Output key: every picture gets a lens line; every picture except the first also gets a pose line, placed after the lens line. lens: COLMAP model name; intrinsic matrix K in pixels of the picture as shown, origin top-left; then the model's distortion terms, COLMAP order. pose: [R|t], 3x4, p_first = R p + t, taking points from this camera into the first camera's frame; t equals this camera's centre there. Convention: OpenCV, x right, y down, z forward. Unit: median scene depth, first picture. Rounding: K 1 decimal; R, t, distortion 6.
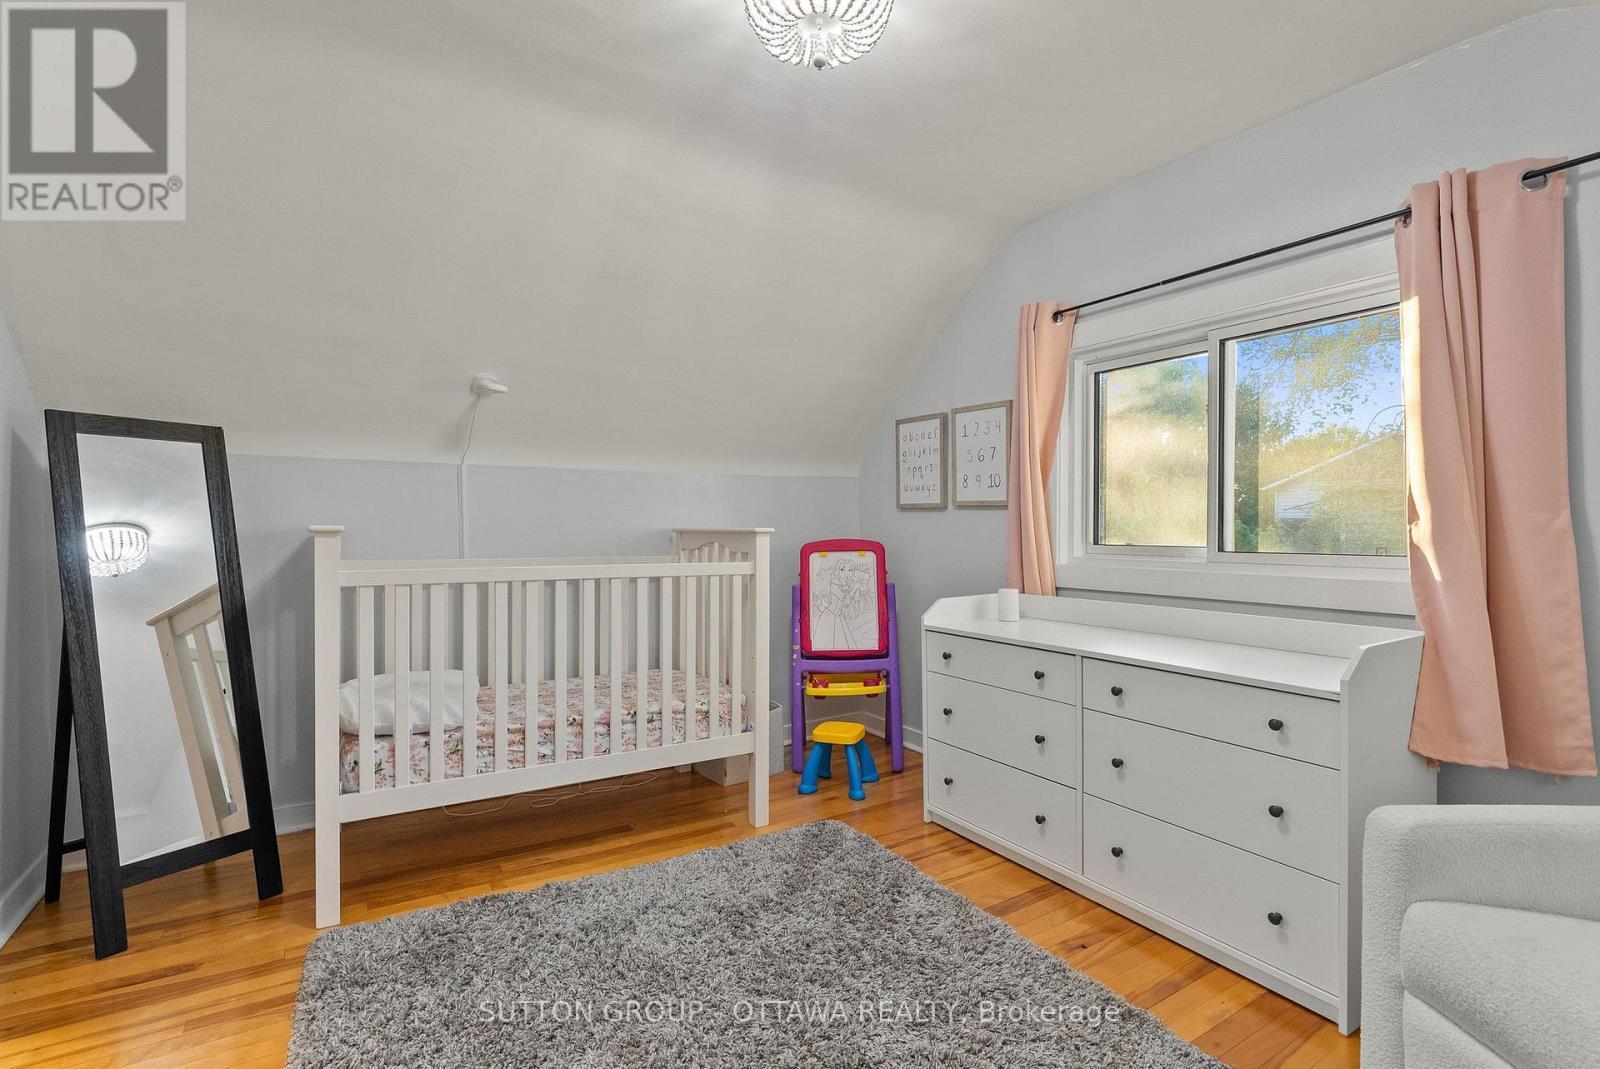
lens RADIAL K [[723.5, 0, 797.0], [0, 723.5, 532.9], [0, 0, 1]] dist [-0.003374, -0.000041]
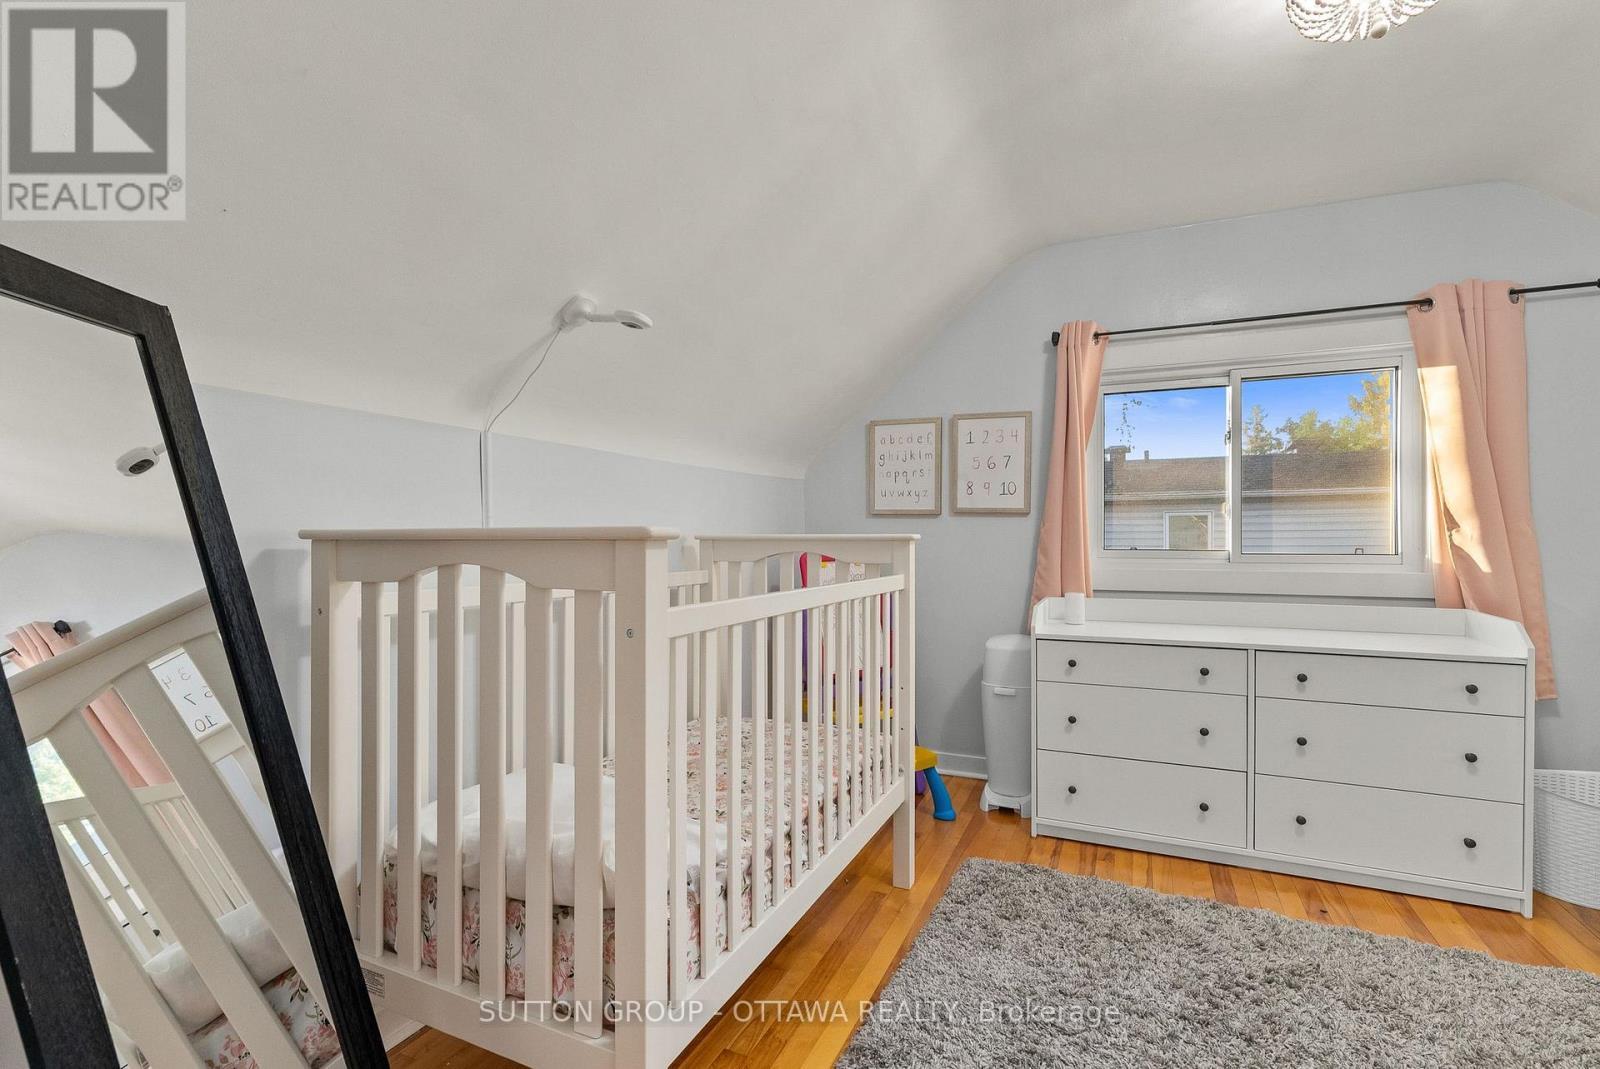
lens RADIAL K [[723.5, 0, 800.4], [0, 723.5, 533.1], [0, 0, 1]] dist [-0.003374, -0.000041]
pose [[0.838978, 0.002211, 0.544162, -0.614494], [0.004518, 0.999929, -0.011030, 0.000974], [-0.544147, 0.011712, 0.838908, 0.353160]]
